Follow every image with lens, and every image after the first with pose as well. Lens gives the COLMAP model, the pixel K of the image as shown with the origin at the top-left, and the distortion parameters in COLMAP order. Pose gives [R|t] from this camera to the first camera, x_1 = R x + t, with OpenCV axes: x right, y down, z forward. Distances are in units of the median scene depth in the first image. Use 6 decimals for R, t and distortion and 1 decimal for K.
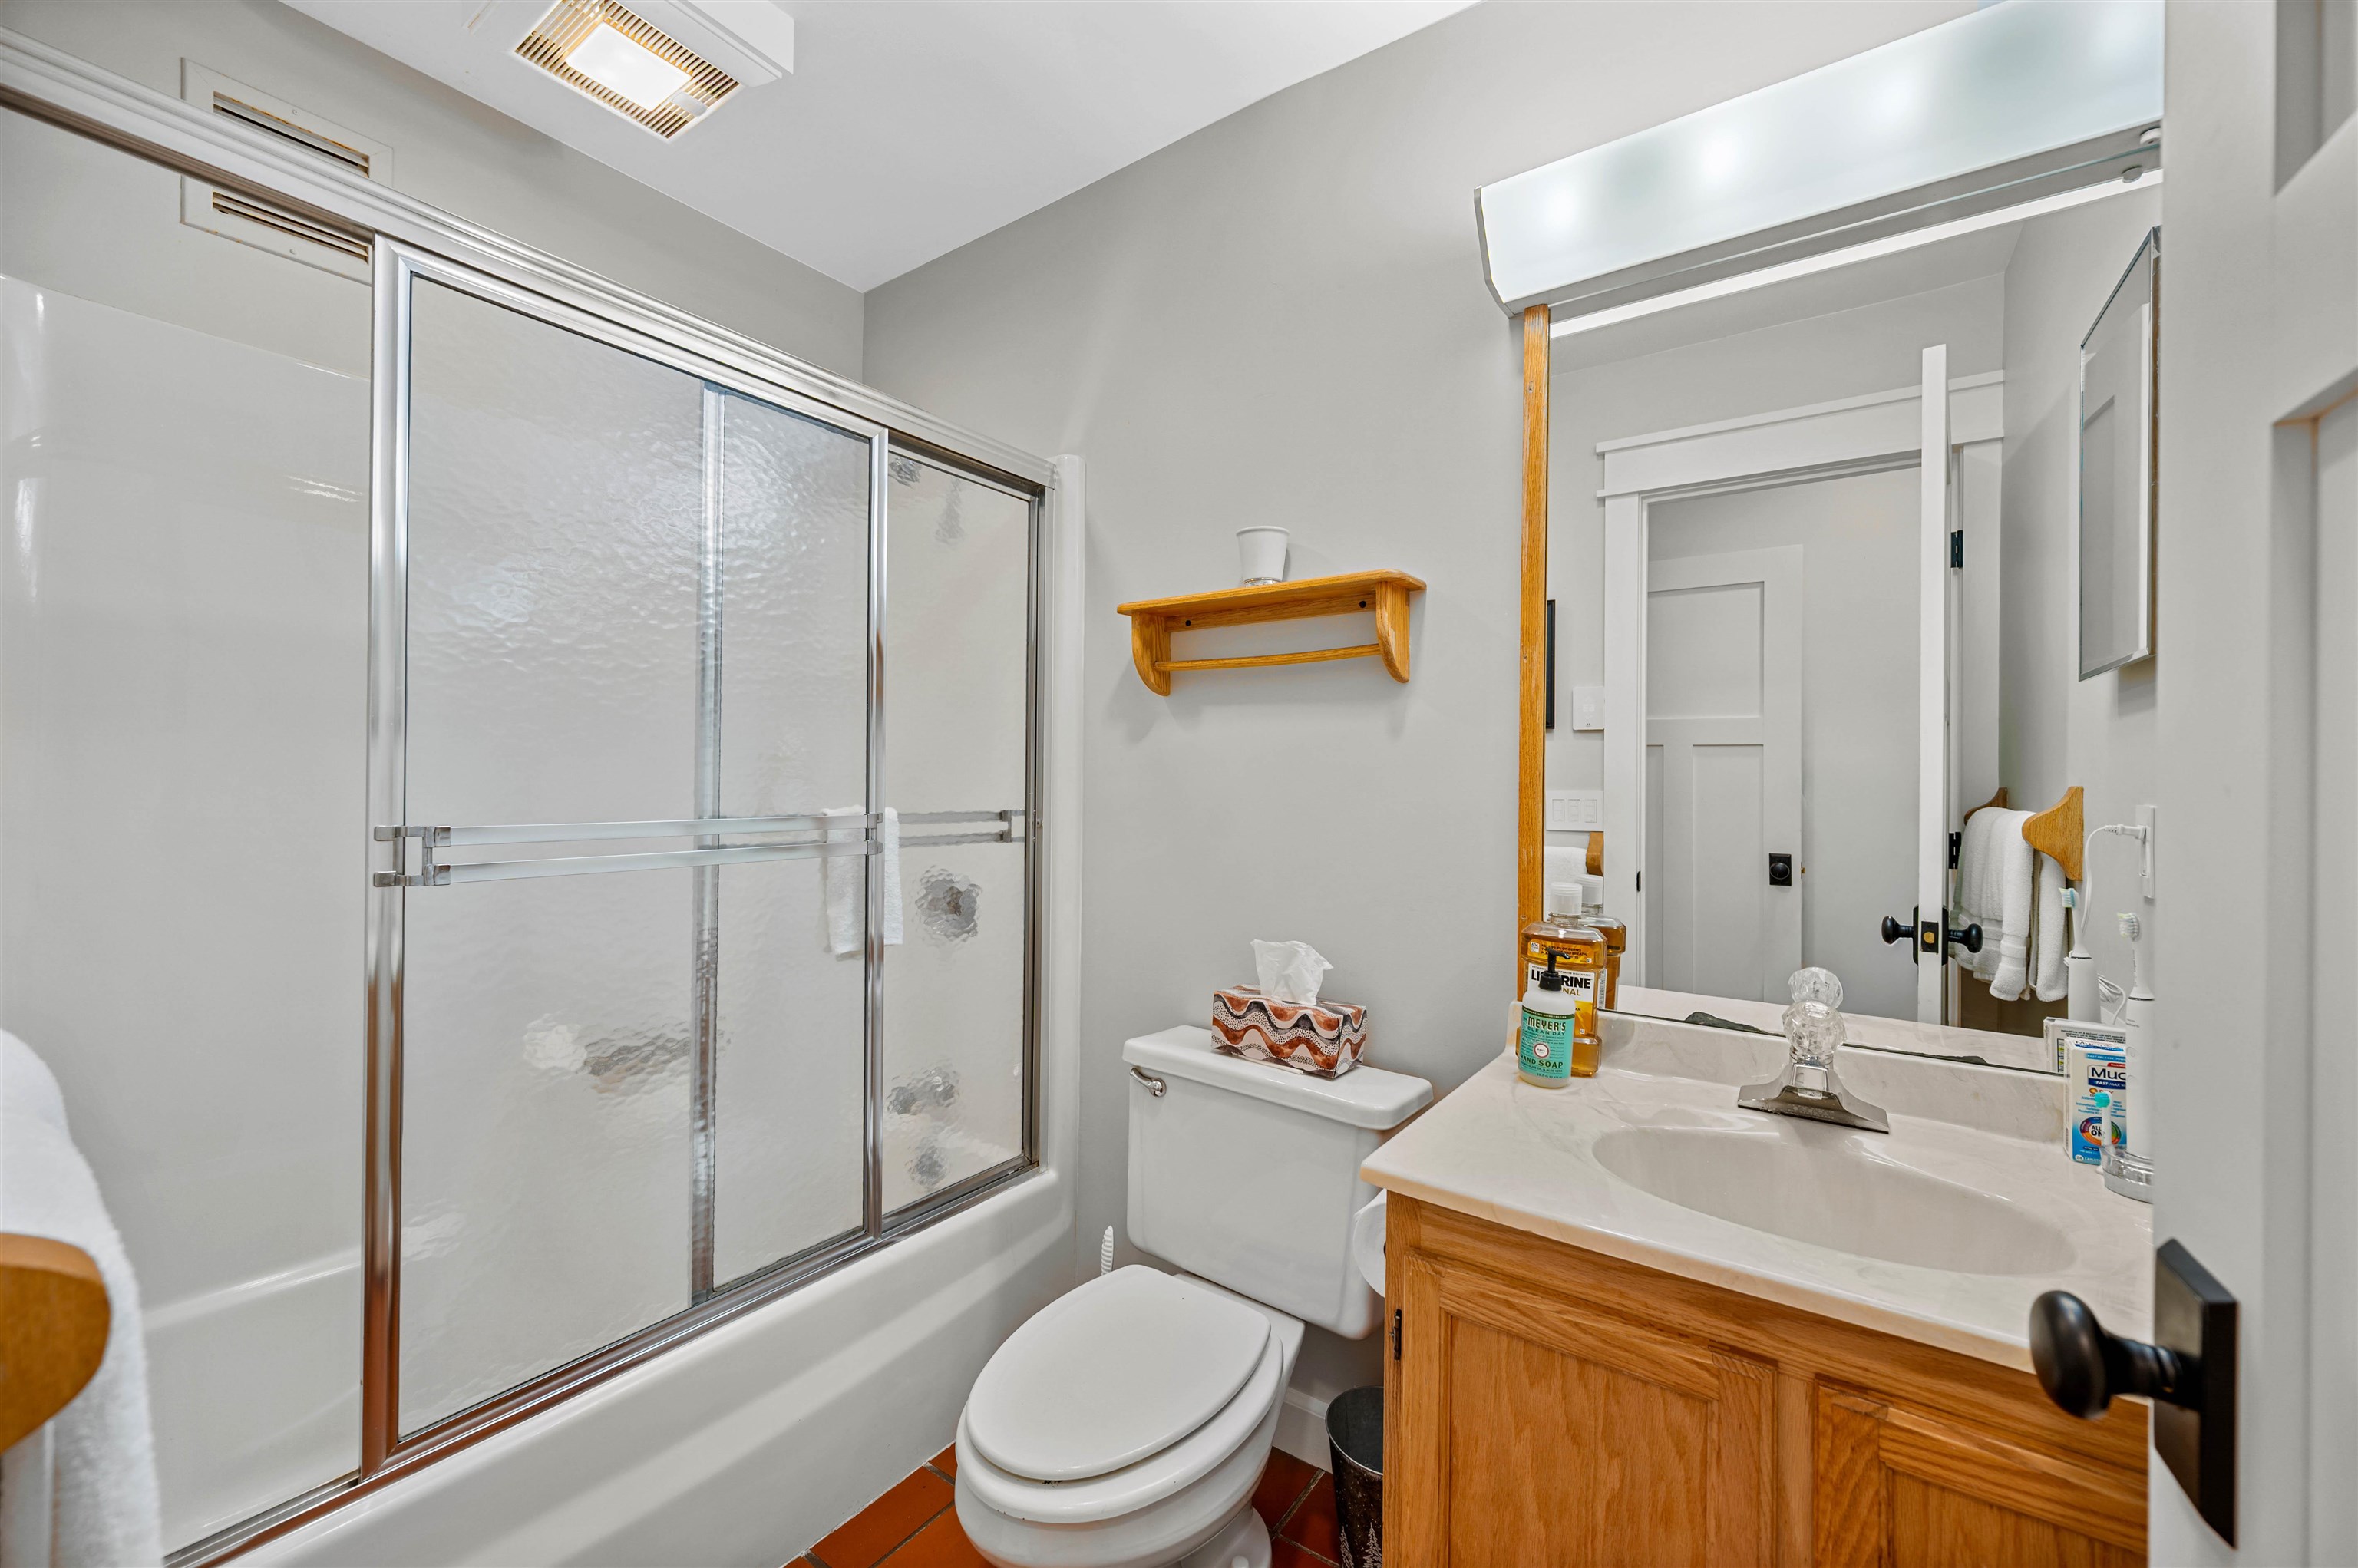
lens RADIAL K [[850.2, 0, 1197.1], [0, 850.2, 803.1], [0, 0, 1]] dist [-0.000188, -0.000239]
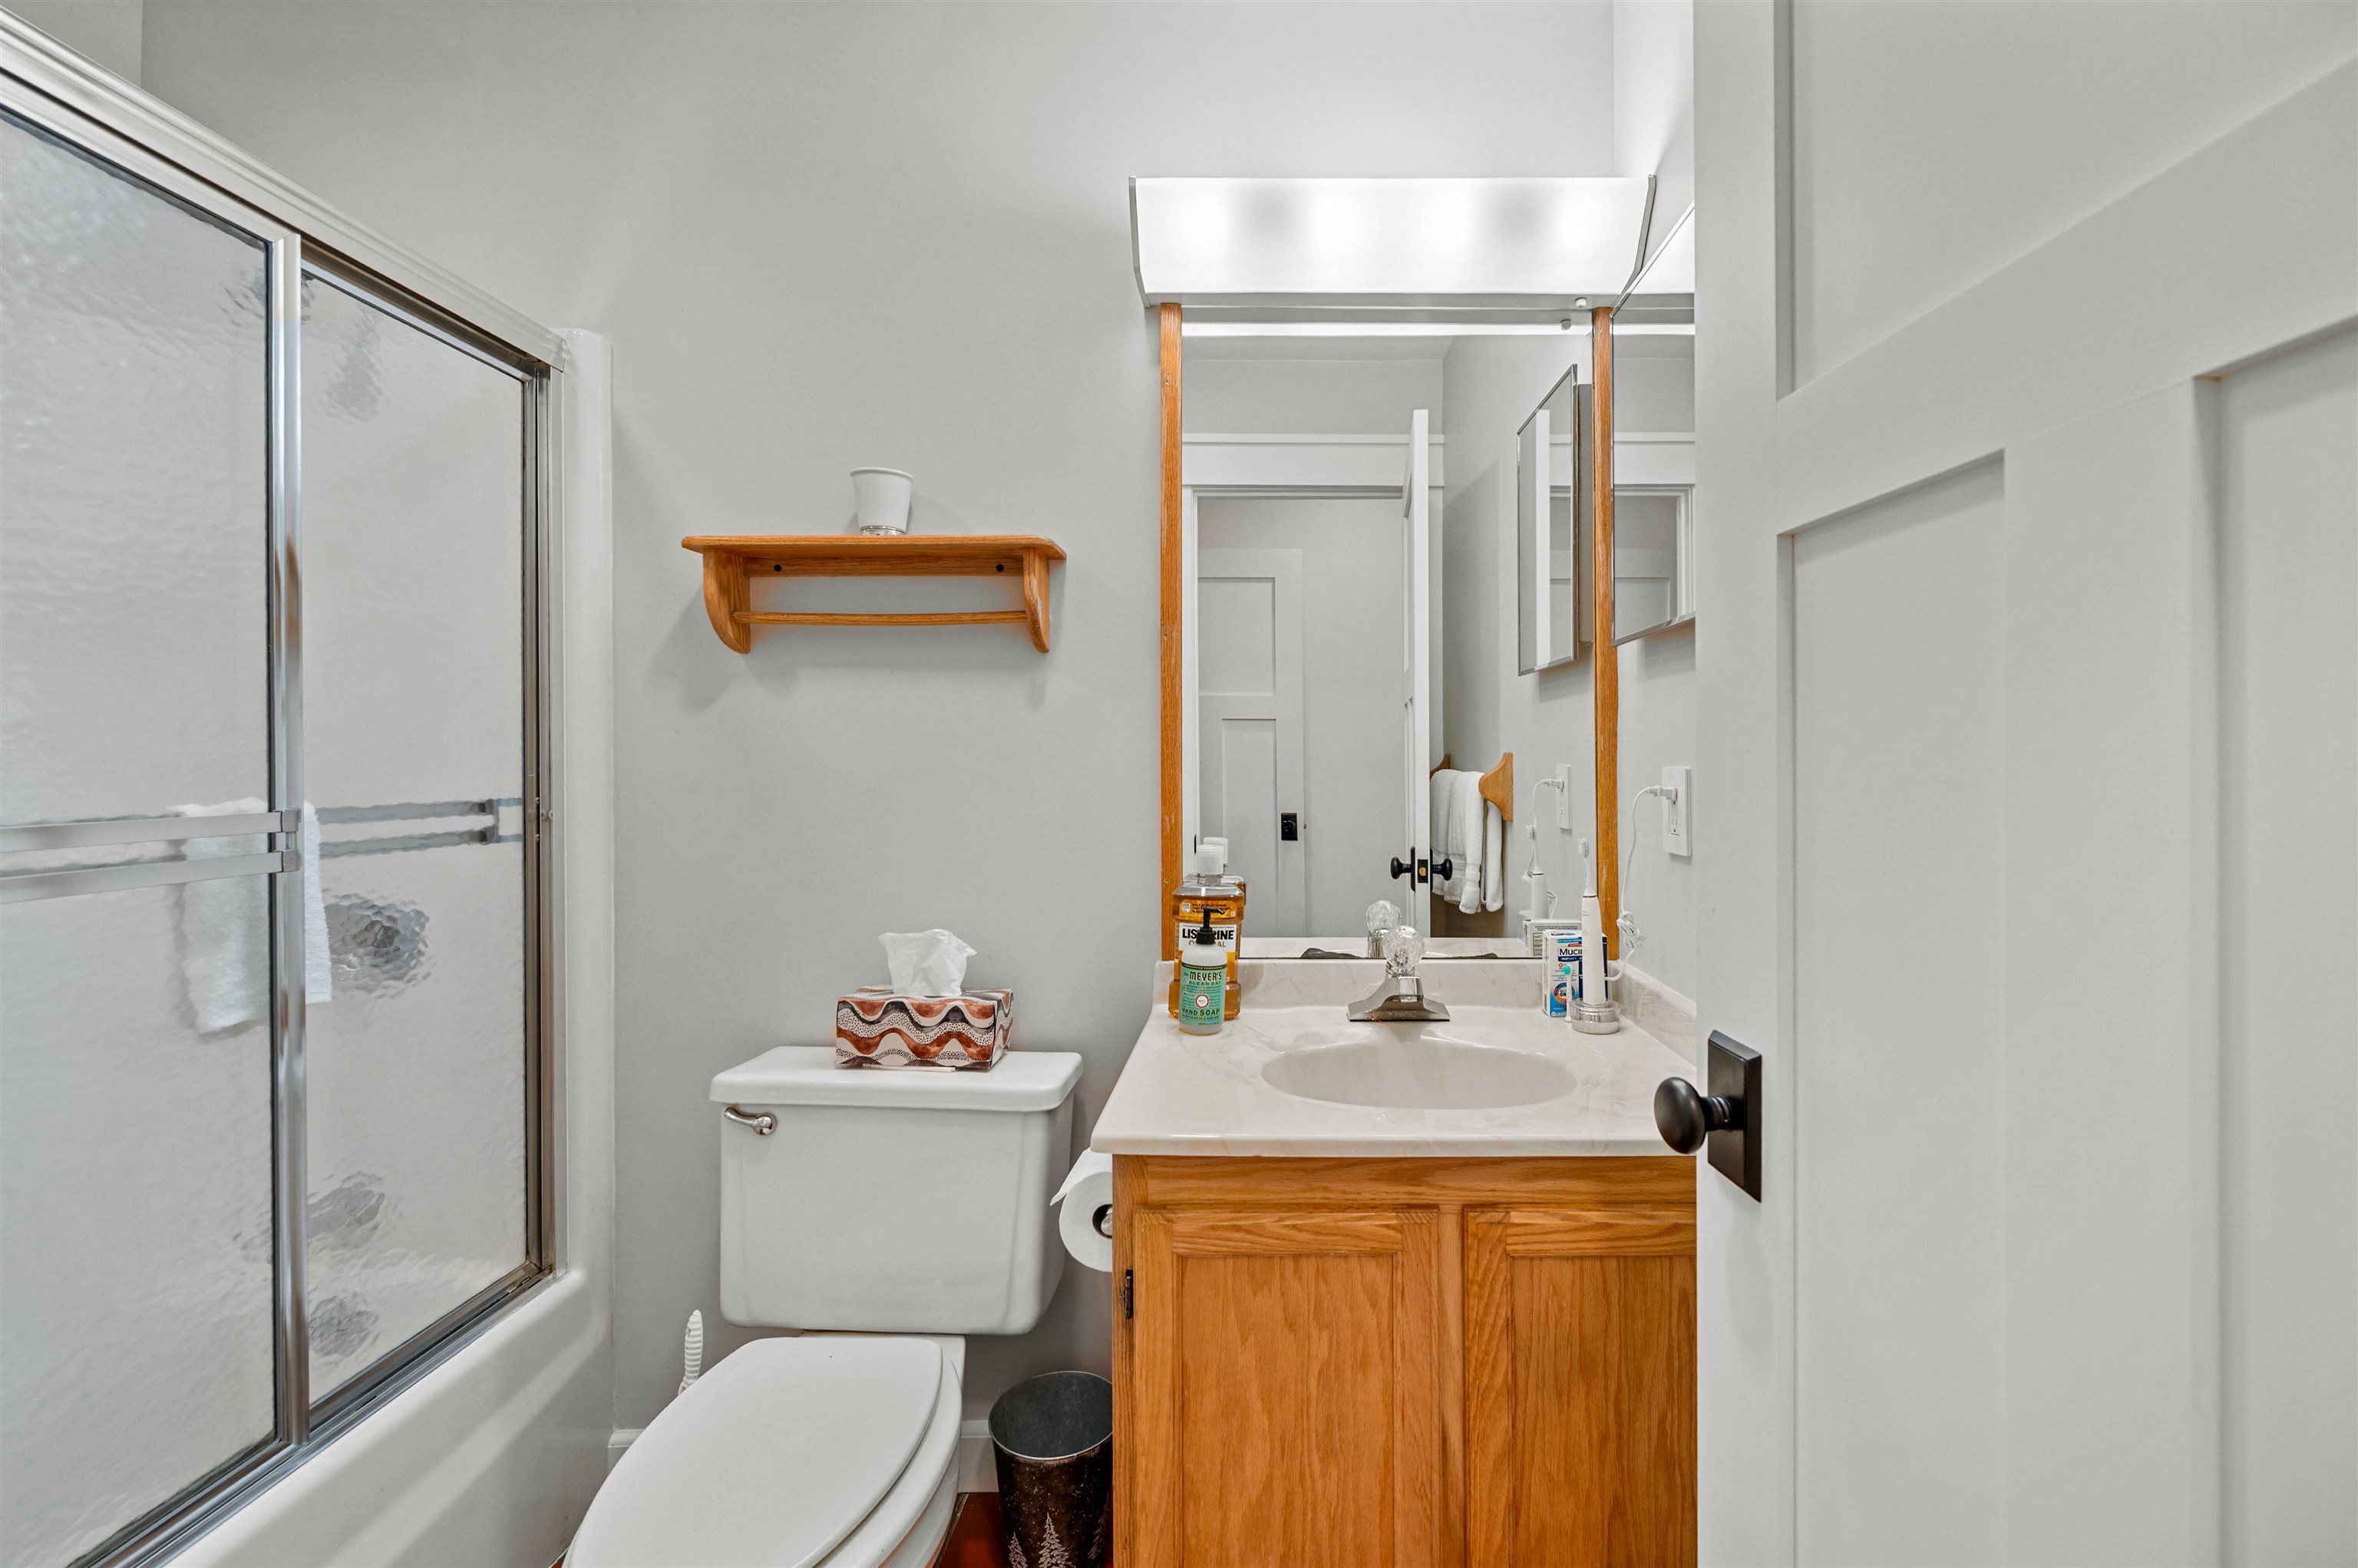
lens RADIAL K [[926.6, 0, 1173.8], [0, 926.6, 785.6], [0, 0, 1]] dist [0.000441, -0.000051]
pose [[0.846038, -0.028279, 0.532371, -0.202787], [0.024503, 0.999600, 0.014157, -0.000230], [-0.532559, 0.001067, 0.846392, 0.019086]]
